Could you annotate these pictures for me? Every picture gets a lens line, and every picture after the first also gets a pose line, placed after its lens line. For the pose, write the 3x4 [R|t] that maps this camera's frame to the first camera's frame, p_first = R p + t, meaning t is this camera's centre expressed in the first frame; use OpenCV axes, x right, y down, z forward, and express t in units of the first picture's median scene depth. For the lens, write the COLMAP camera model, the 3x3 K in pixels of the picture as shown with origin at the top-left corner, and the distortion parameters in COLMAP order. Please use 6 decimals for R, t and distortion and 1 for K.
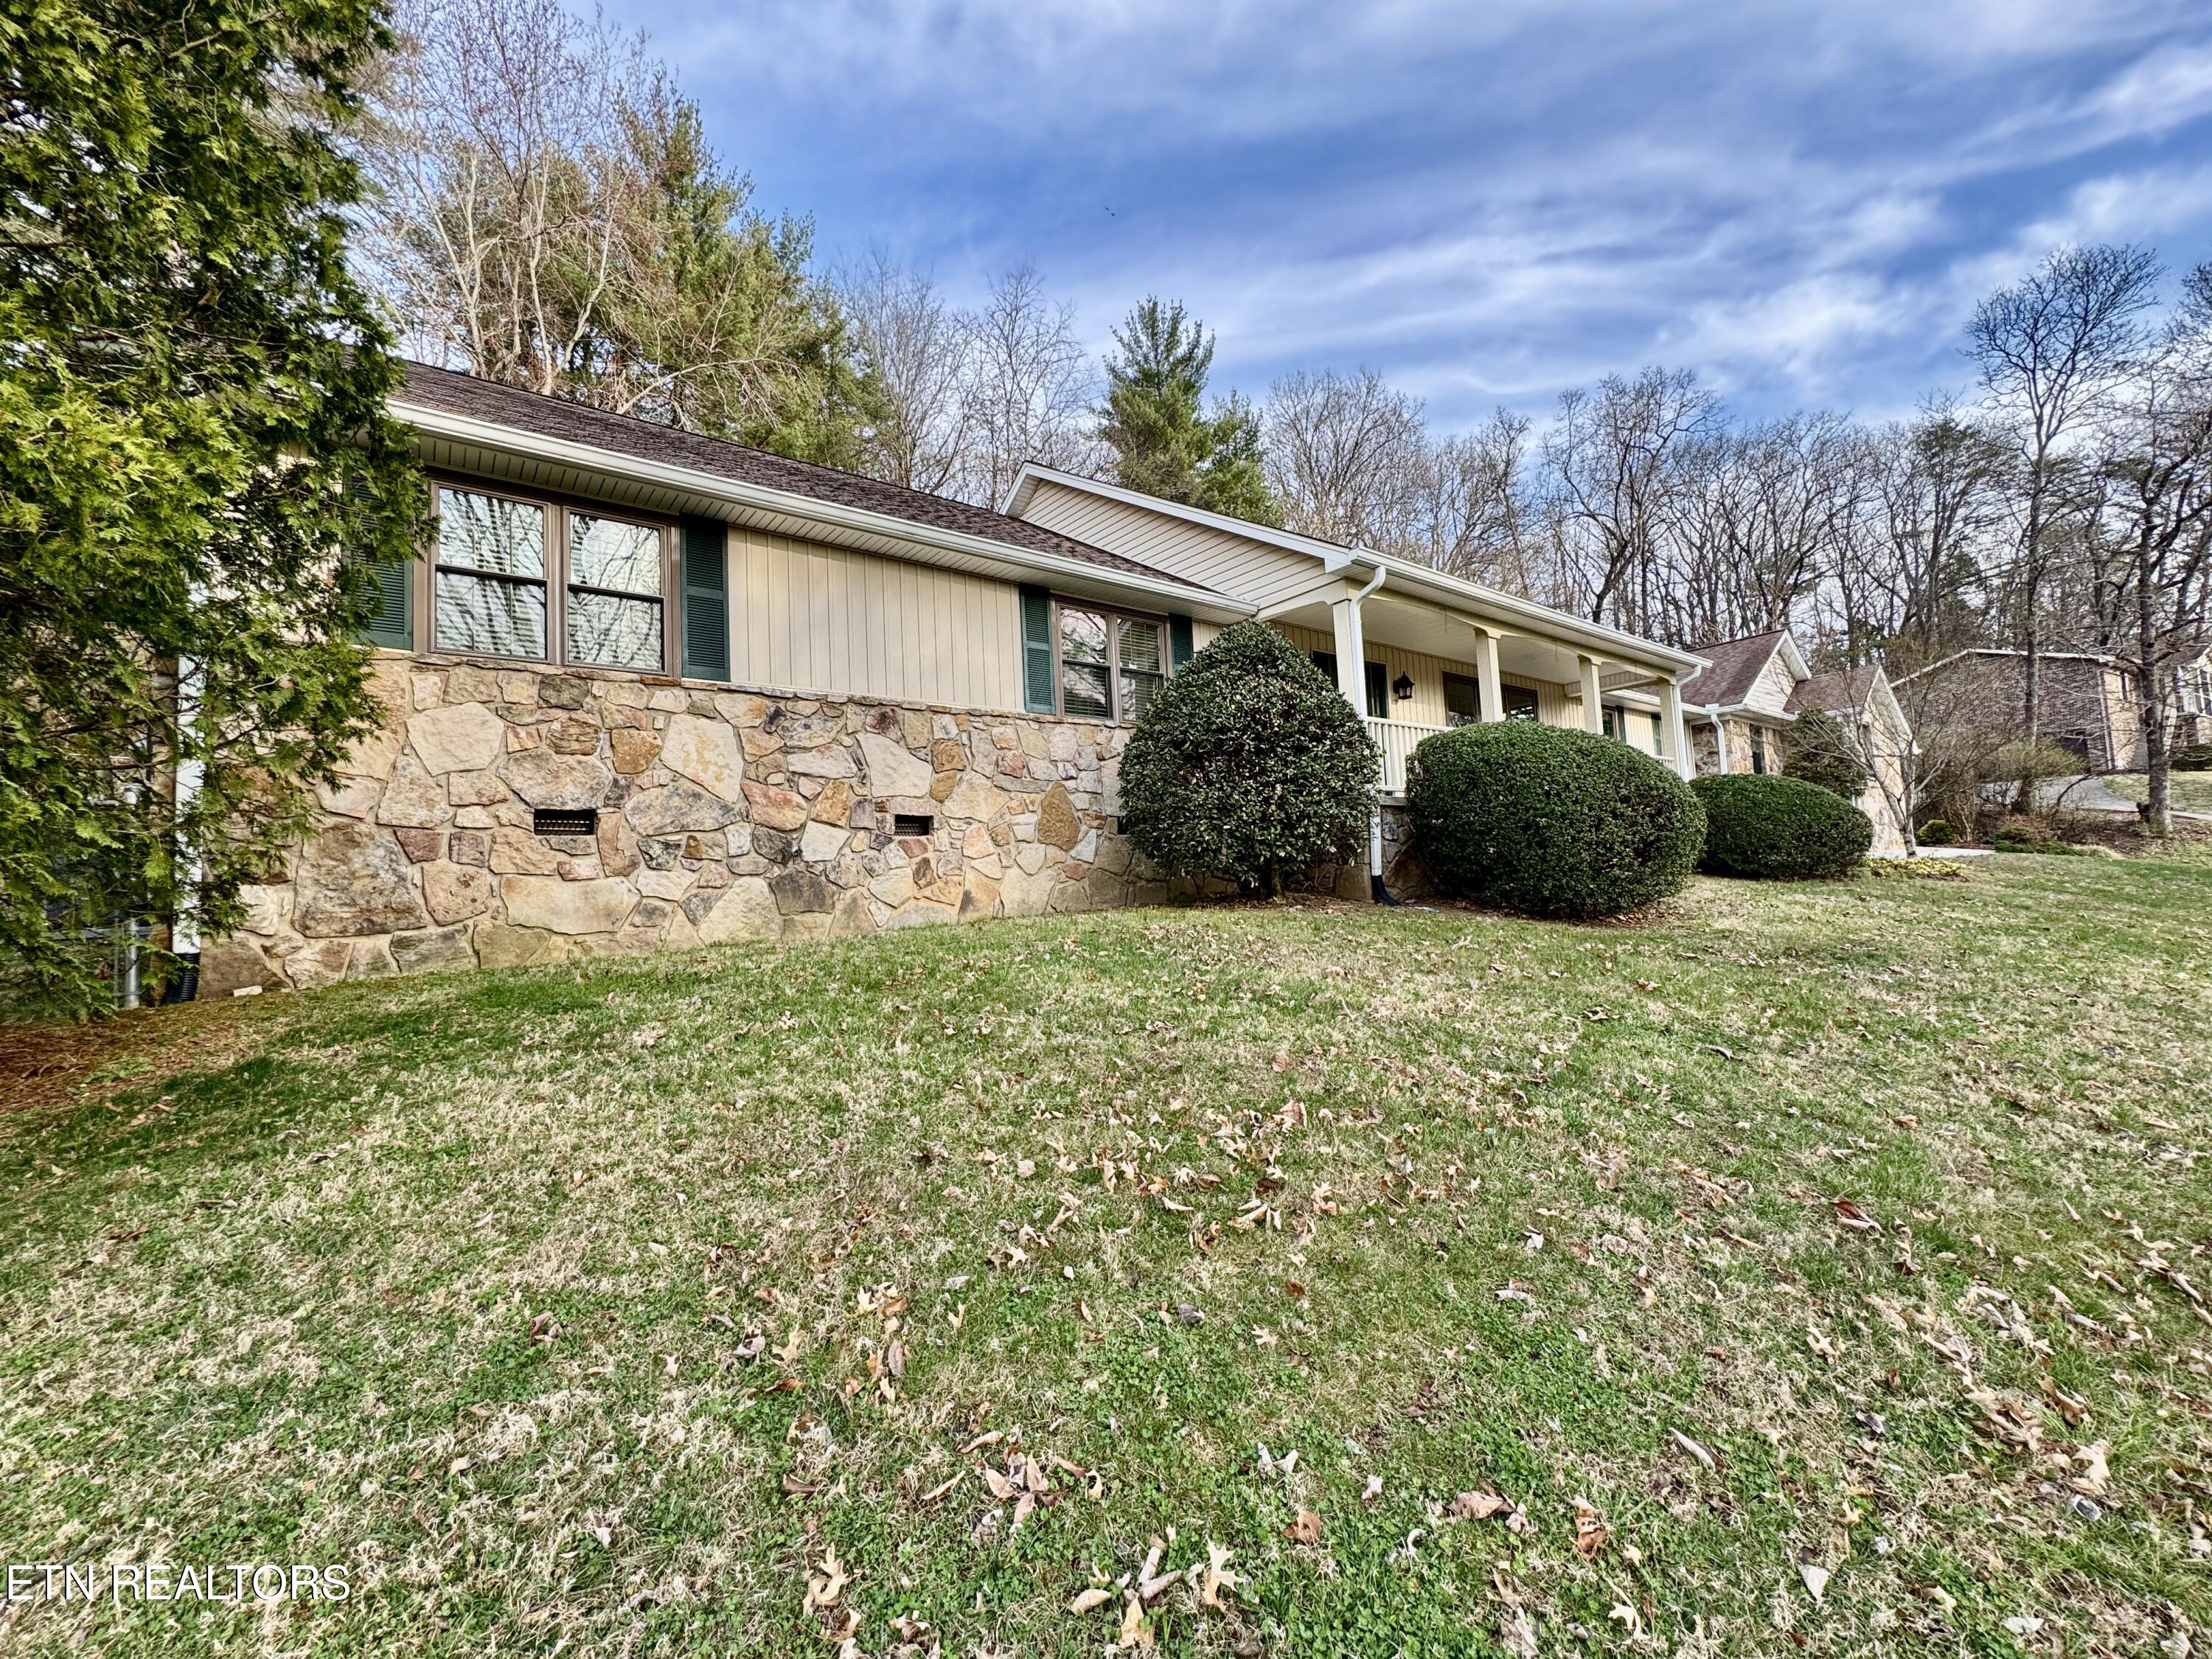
lens RADIAL K [[883.1, 0, 1105.0], [0, 883.1, 826.3], [0, 0, 1]] dist [0.002928, 0.000054]
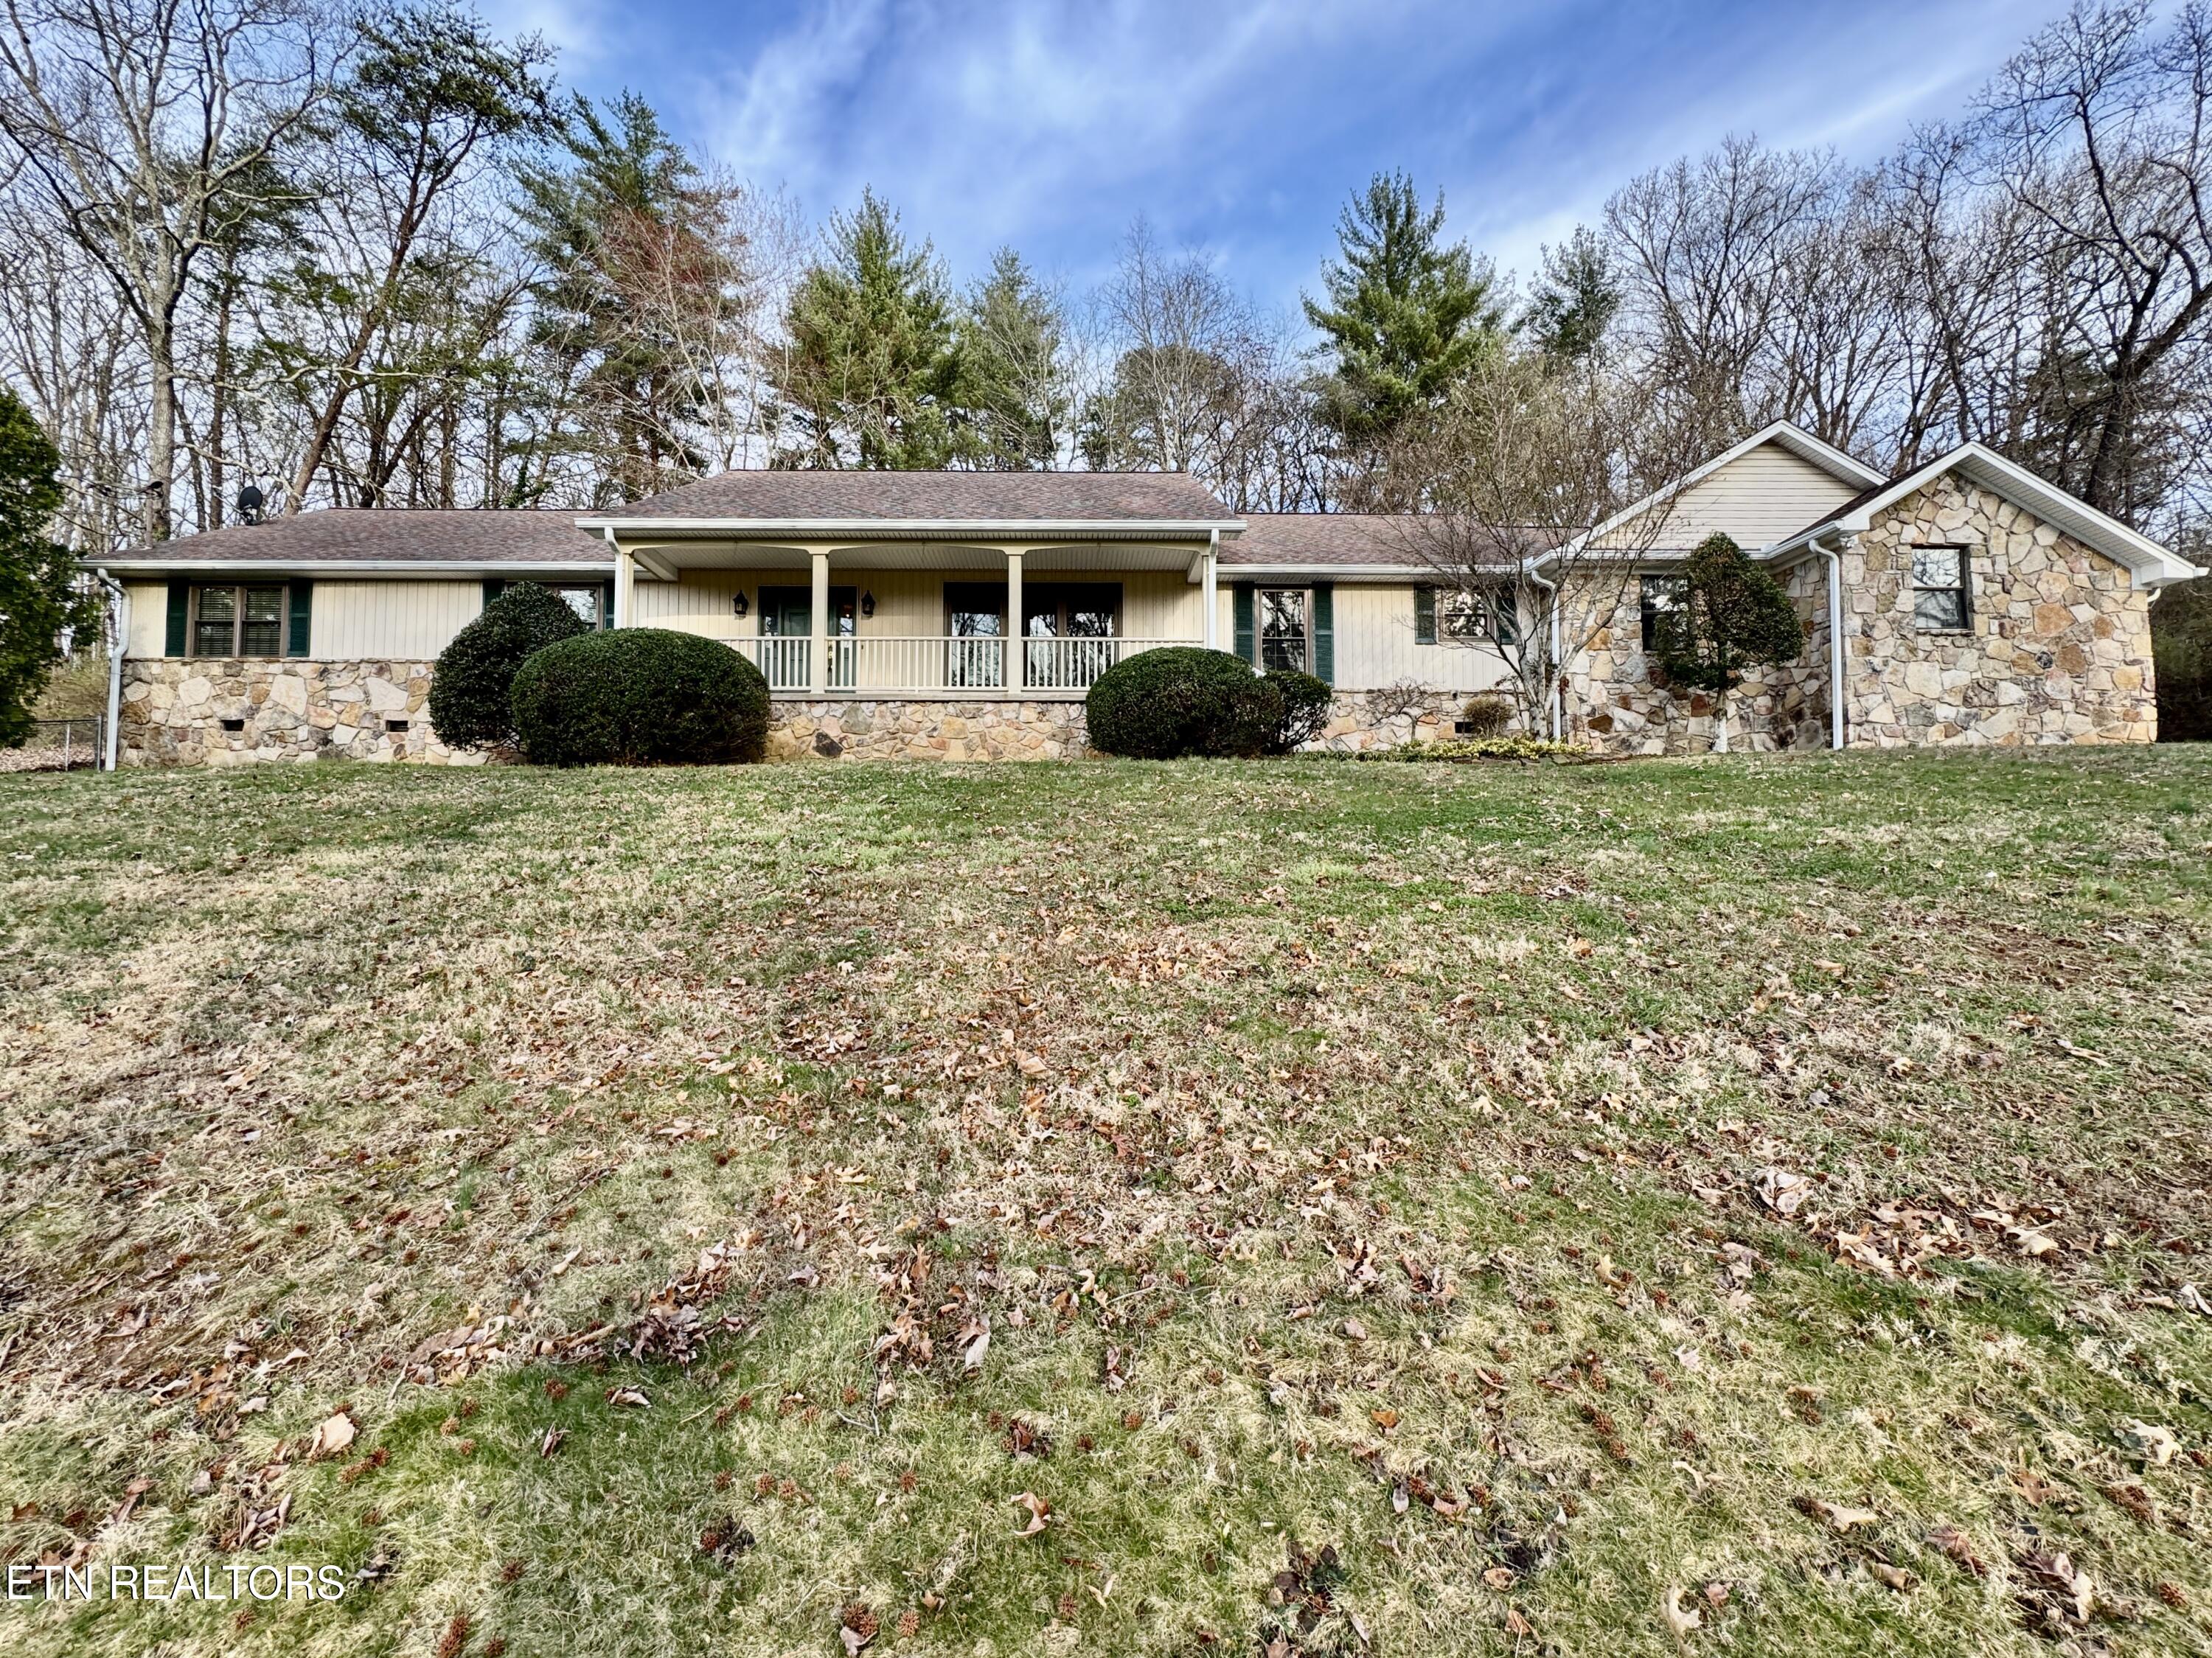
lens RADIAL K [[883.1, 0, 1099.8], [0, 883.1, 837.5], [0, 0, 1]] dist [0.002928, 0.000054]
pose [[0.805873, -0.009441, -0.592013, 2.226160], [0.005263, 0.999948, -0.008782, 0.276522], [0.592065, 0.003962, 0.805881, 0.420988]]
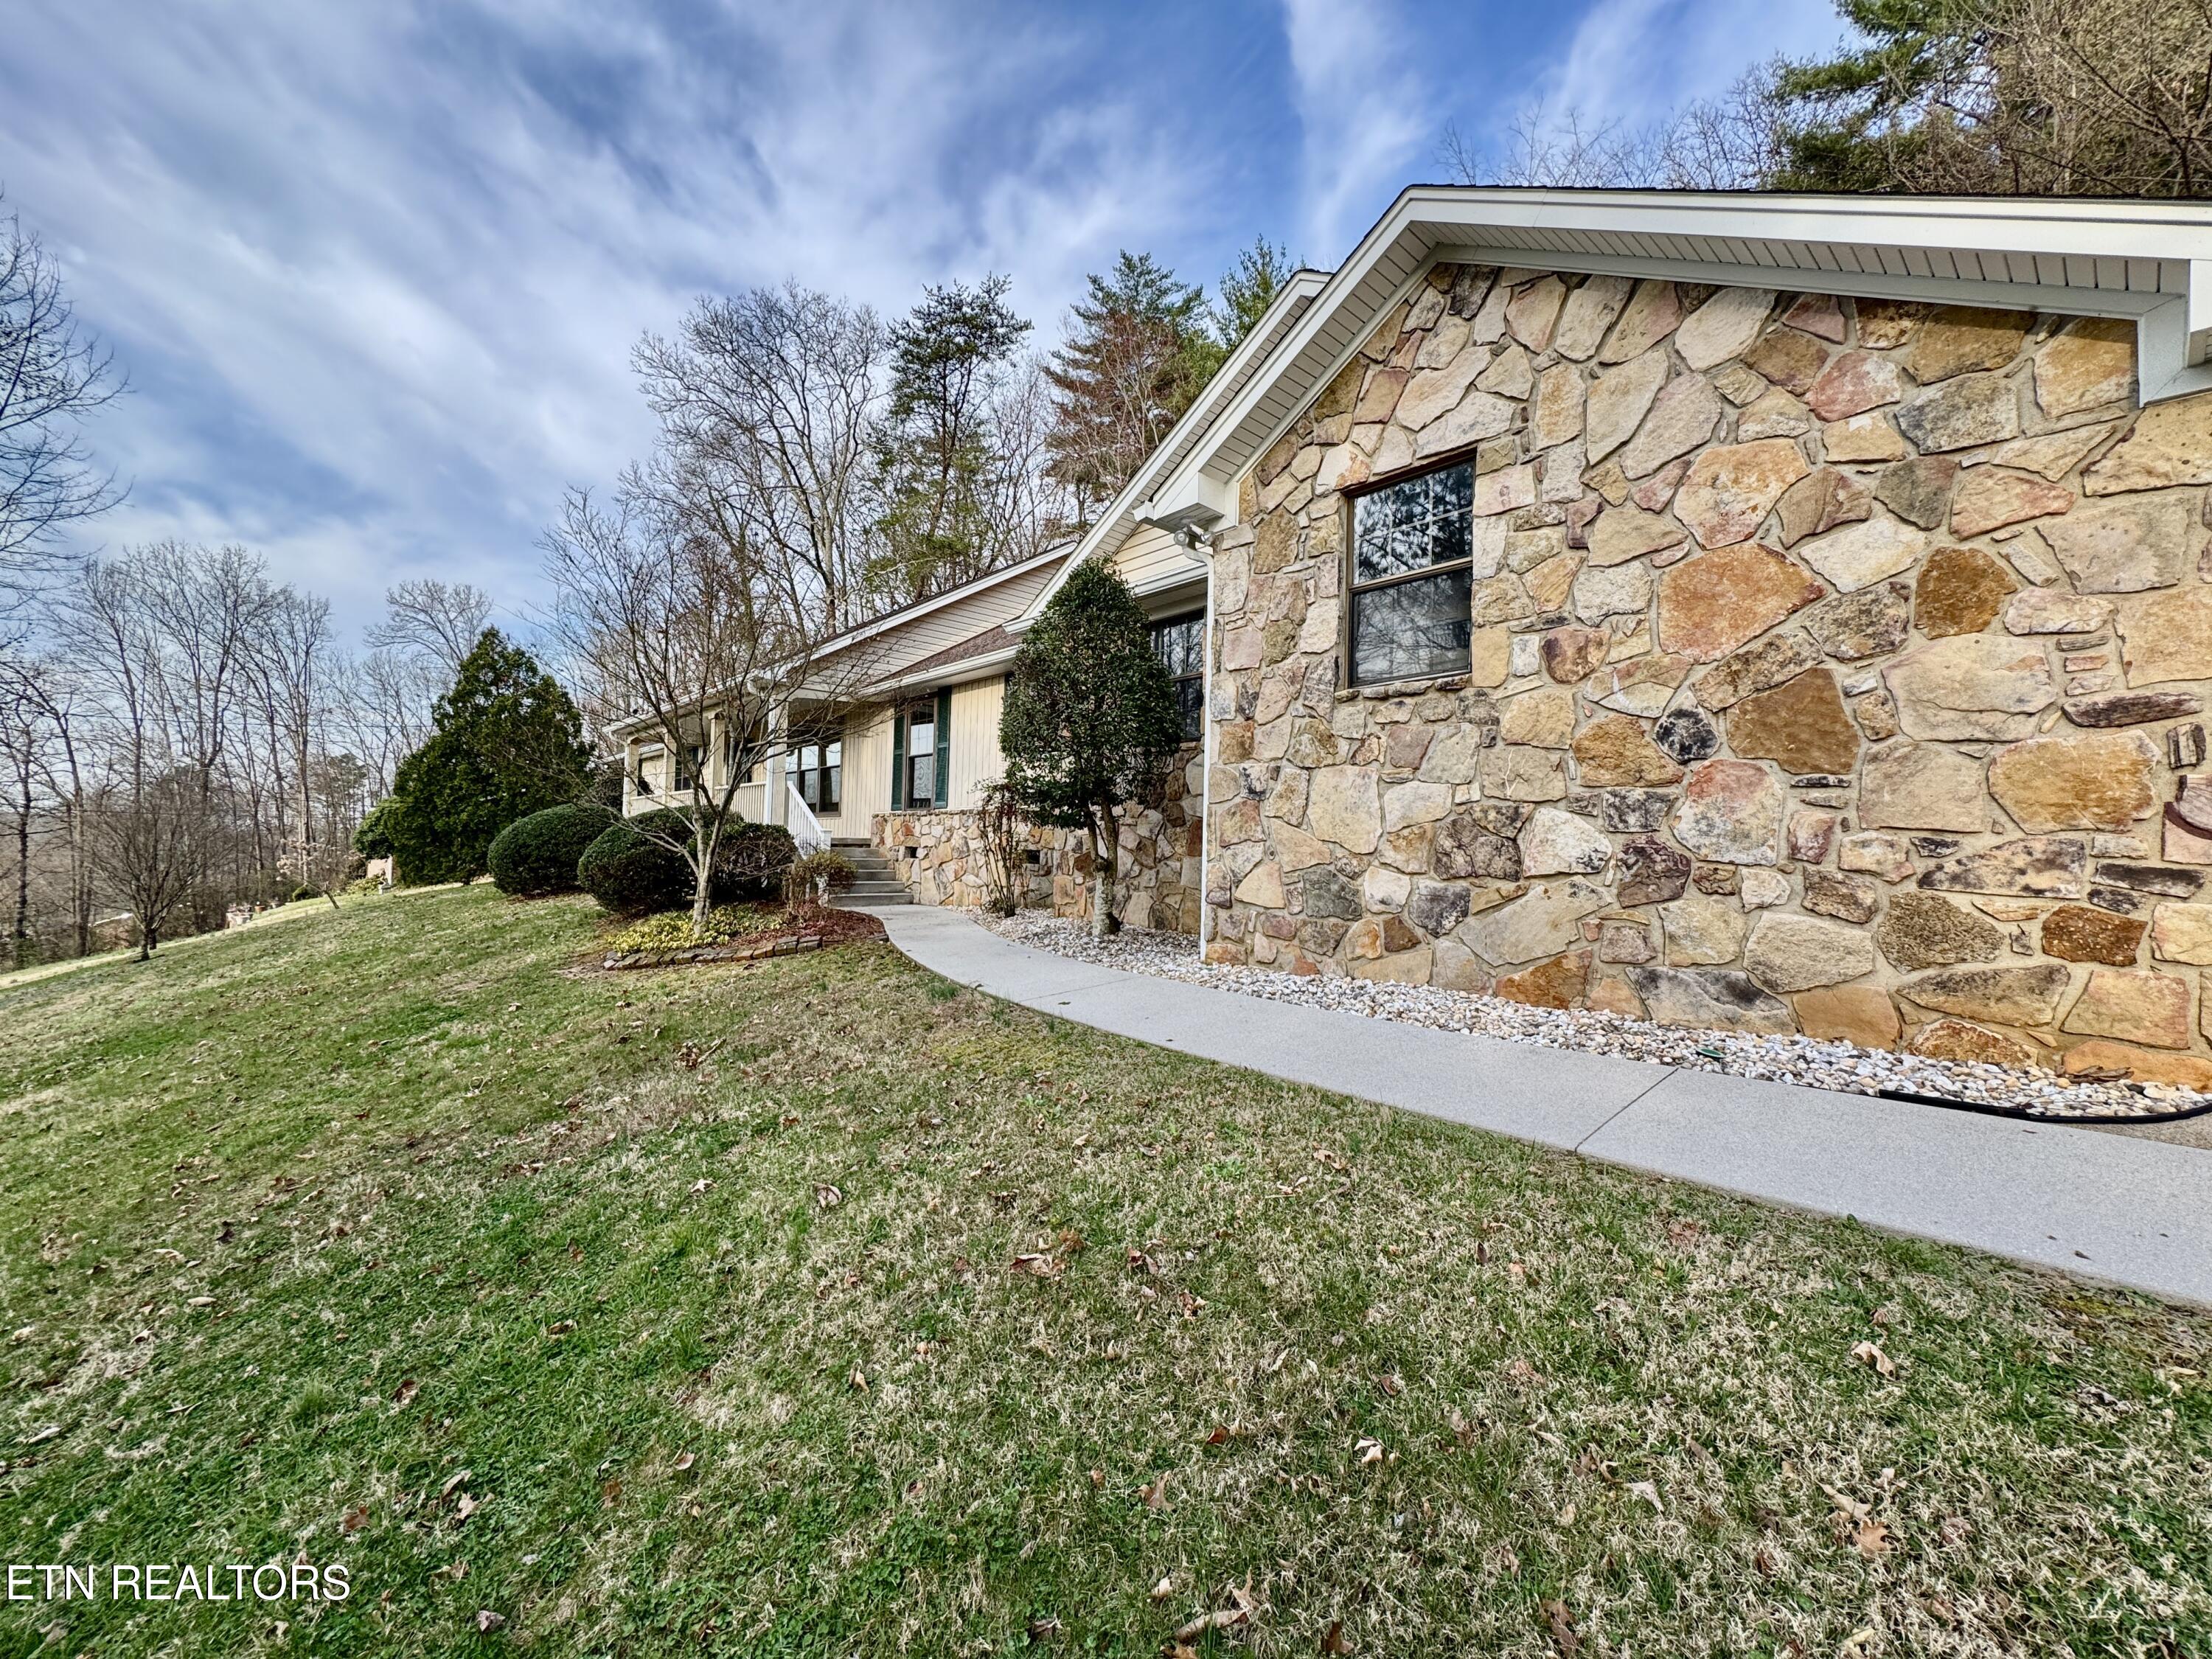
lens RADIAL K [[883.1, 0, 1105.9], [0, 883.1, 831.3], [0, 0, 1]] dist [0.002928, 0.000054]
pose [[0.072676, -0.007630, -0.997326, 3.374728], [0.003216, 0.999967, -0.007416, -0.062486], [0.997350, -0.002669, 0.072698, 2.859320]]
